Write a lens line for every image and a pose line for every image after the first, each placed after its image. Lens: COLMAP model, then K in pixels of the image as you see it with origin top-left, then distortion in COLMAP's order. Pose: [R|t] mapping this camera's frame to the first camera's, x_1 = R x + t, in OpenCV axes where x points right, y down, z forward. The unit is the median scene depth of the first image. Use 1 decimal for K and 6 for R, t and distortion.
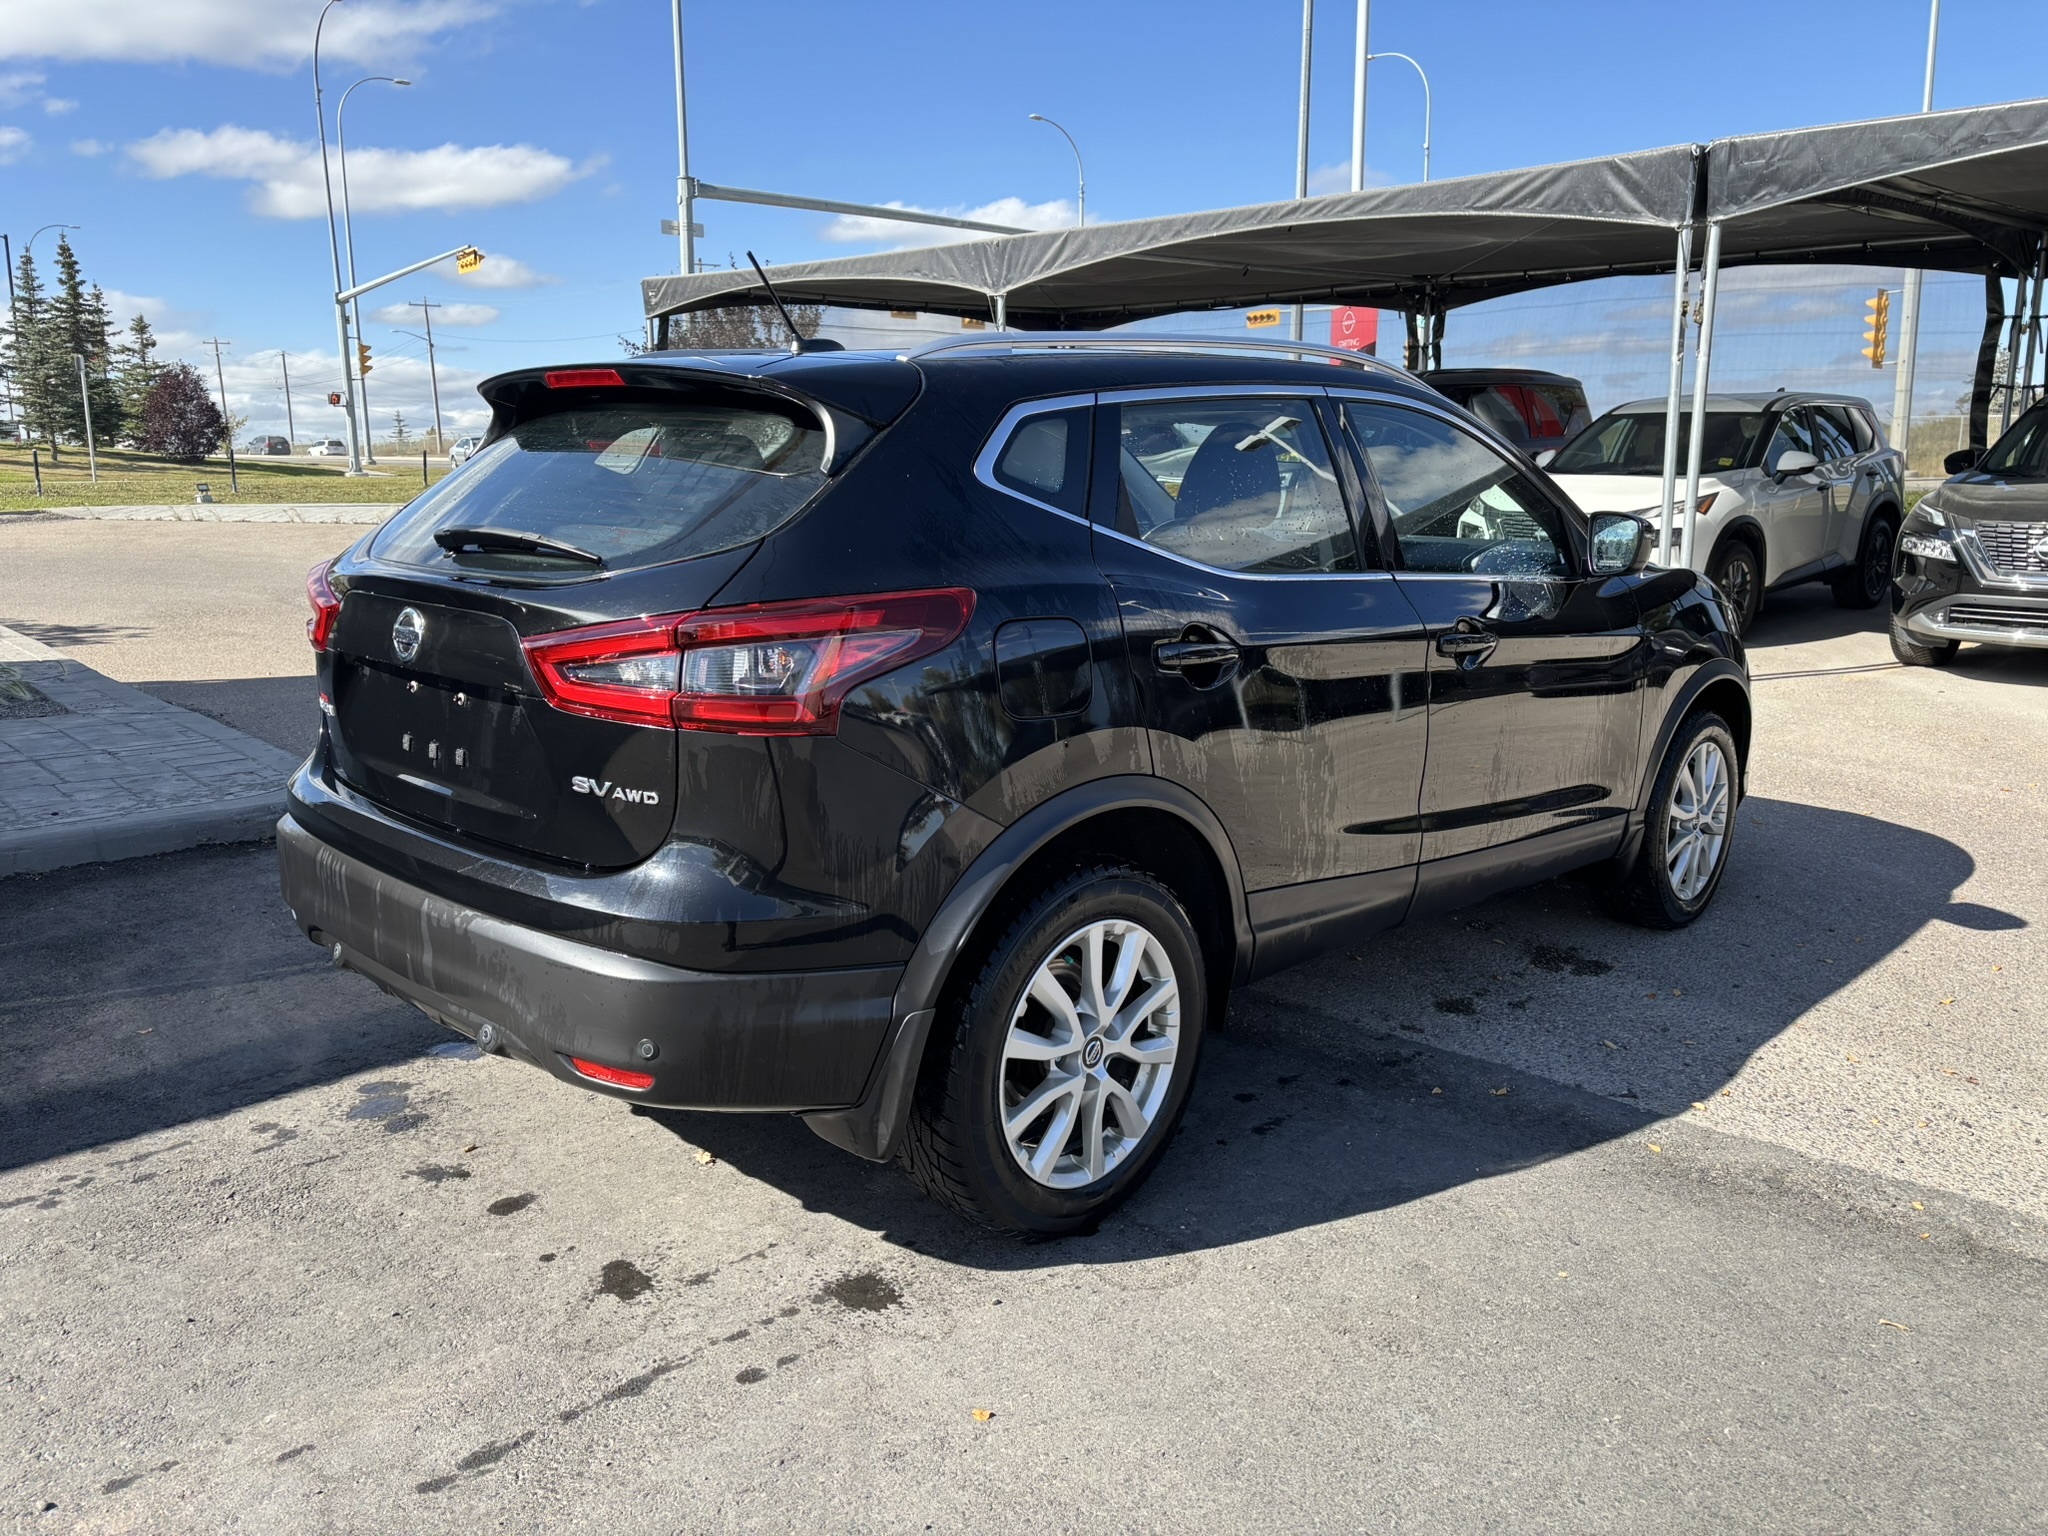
lens RADIAL K [[1543.8, 0, 1037.2], [0, 1543.8, 772.1], [0, 0, 1]] dist [0.032014, -0.028775]
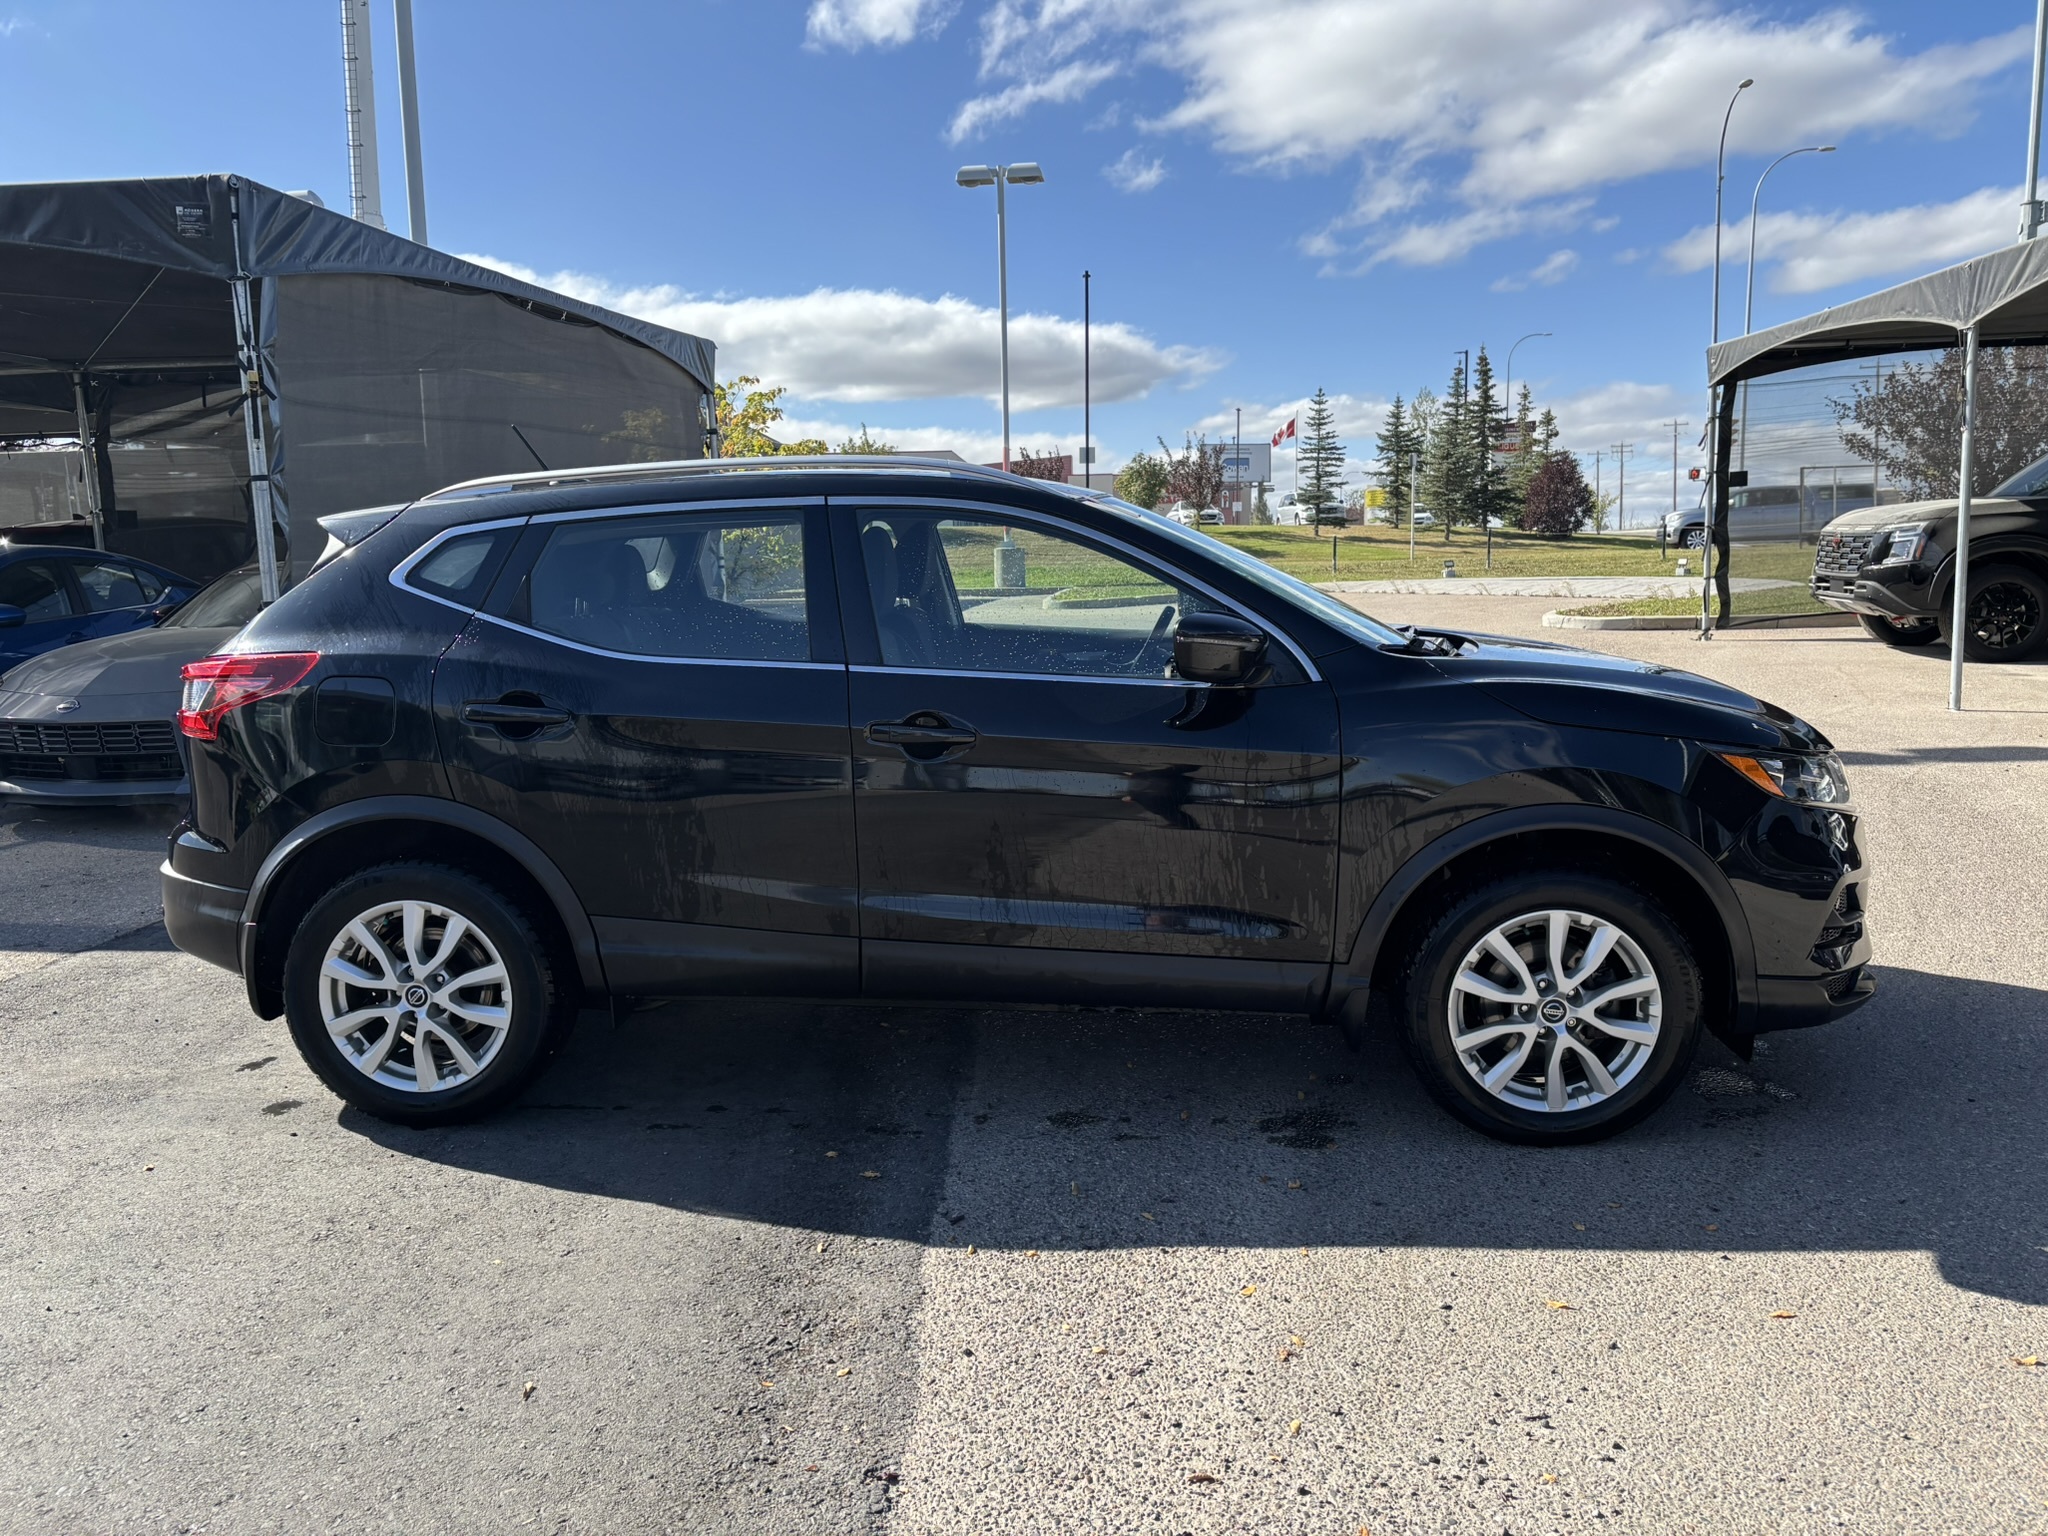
lens RADIAL K [[1543.8, 0, 1039.5], [0, 1543.8, 766.6], [0, 0, 1]] dist [0.032014, -0.028775]
pose [[0.636361, 0.093915, -0.765653, 0.274436], [-0.130017, 0.991419, 0.013546, -0.021282], [0.760355, 0.090928, 0.643111, 0.099861]]
